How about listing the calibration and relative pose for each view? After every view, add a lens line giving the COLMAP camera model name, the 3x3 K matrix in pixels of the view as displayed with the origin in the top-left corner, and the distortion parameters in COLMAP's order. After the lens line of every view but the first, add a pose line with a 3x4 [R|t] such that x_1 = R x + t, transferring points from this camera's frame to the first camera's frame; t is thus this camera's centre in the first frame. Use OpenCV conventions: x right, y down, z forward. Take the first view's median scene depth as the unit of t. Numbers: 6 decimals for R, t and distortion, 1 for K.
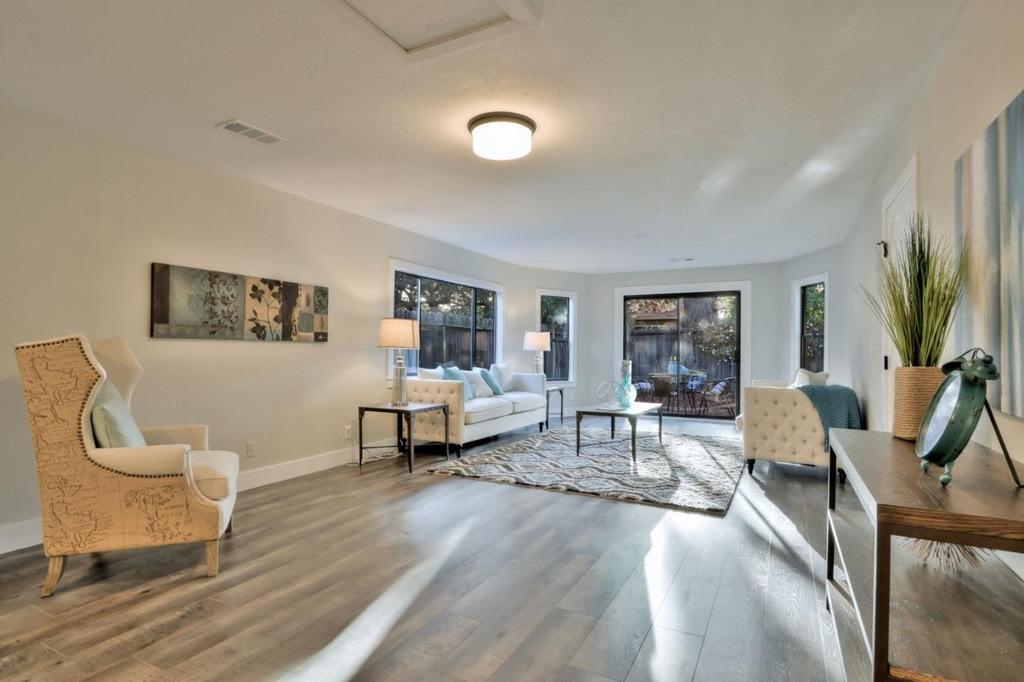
lens RADIAL K [[487.1, 0, 512.5], [0, 487.1, 345.1], [0, 0, 1]] dist [-0.015183, 0.000117]
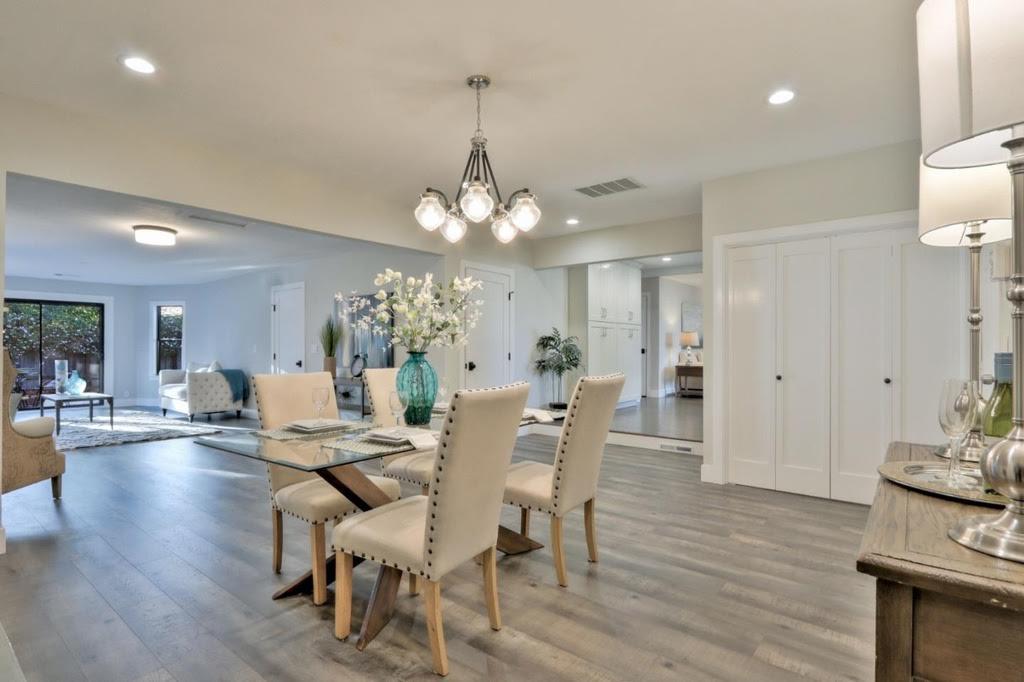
lens RADIAL K [[508.7, 0, 511.7], [0, 508.7, 346.2], [0, 0, 1]] dist [0.024912, 0.000084]
pose [[0.179111, -0.004681, 0.983818, -1.001873], [-0.010980, 0.999917, 0.006757, -0.031146], [-0.983768, -0.012012, 0.179045, -0.411893]]
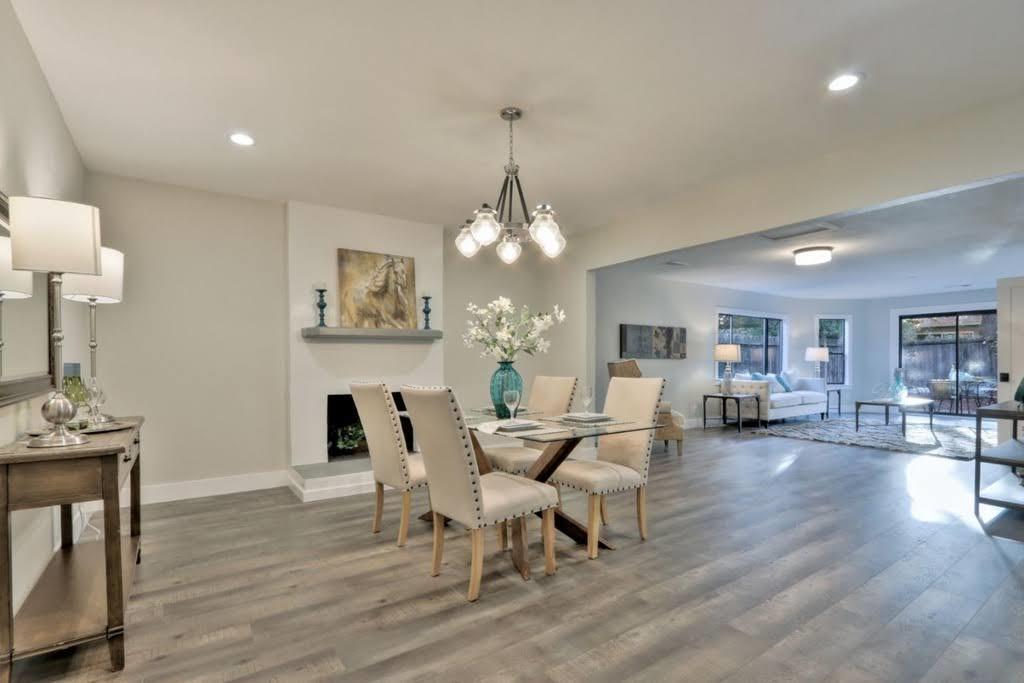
lens RADIAL K [[481.5, 0, 512.9], [0, 481.5, 358.3], [0, 0, 1]] dist [0.016456, -0.000119]
pose [[0.893609, -0.009336, -0.448750, -0.140919], [0.014420, 0.999865, 0.007913, -0.027793], [0.448615, -0.013542, 0.893622, -0.819939]]
